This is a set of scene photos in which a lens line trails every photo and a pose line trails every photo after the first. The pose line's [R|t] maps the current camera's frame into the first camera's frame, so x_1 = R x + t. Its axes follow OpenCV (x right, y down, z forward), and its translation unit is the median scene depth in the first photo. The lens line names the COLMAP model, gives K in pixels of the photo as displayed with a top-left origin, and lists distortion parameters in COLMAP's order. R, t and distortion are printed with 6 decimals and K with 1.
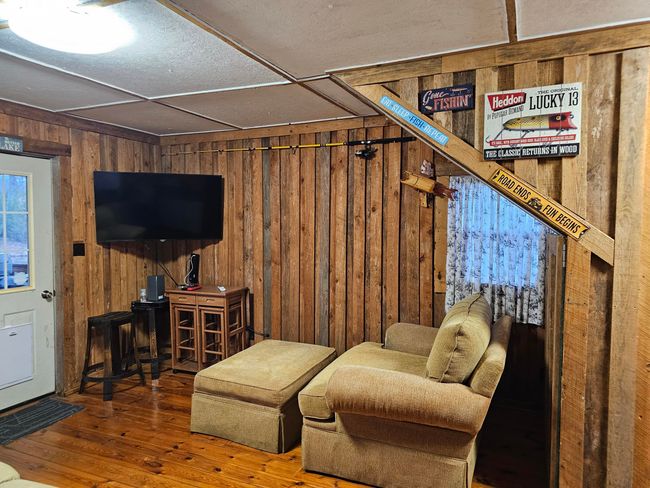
lens RADIAL K [[442.0, 0, 325.0], [0, 442.0, 244.0], [0, 0, 1]] dist [0.064006, -0.046318]
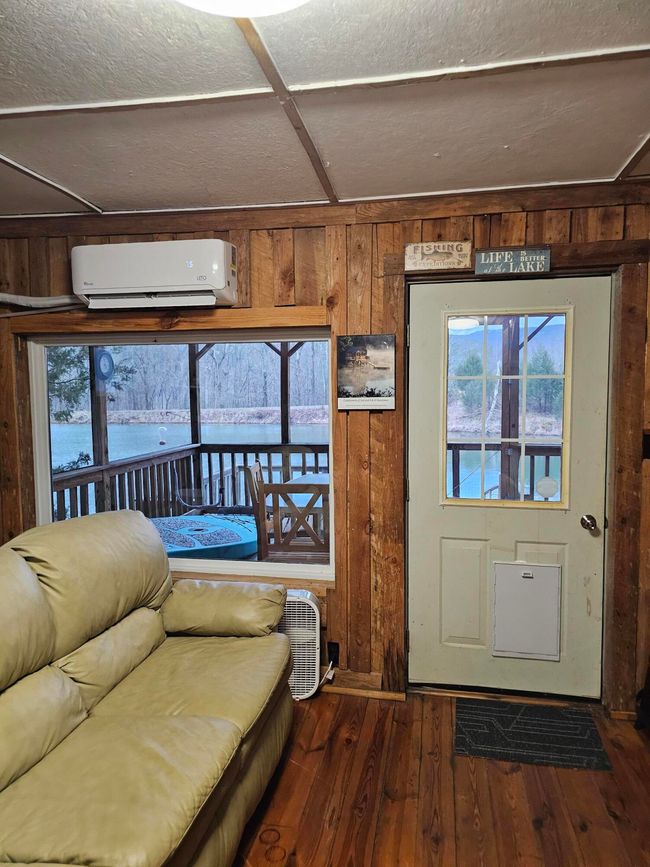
lens RADIAL K [[589.5, 0, 325.0], [0, 589.5, 433.5], [0, 0, 1]] dist [0.064006, -0.046318]
pose [[0.242679, 0.061570, -0.968151, 0.009836], [-0.041130, 0.997740, 0.053142, -0.023753], [0.969234, 0.026923, 0.244663, 0.510986]]
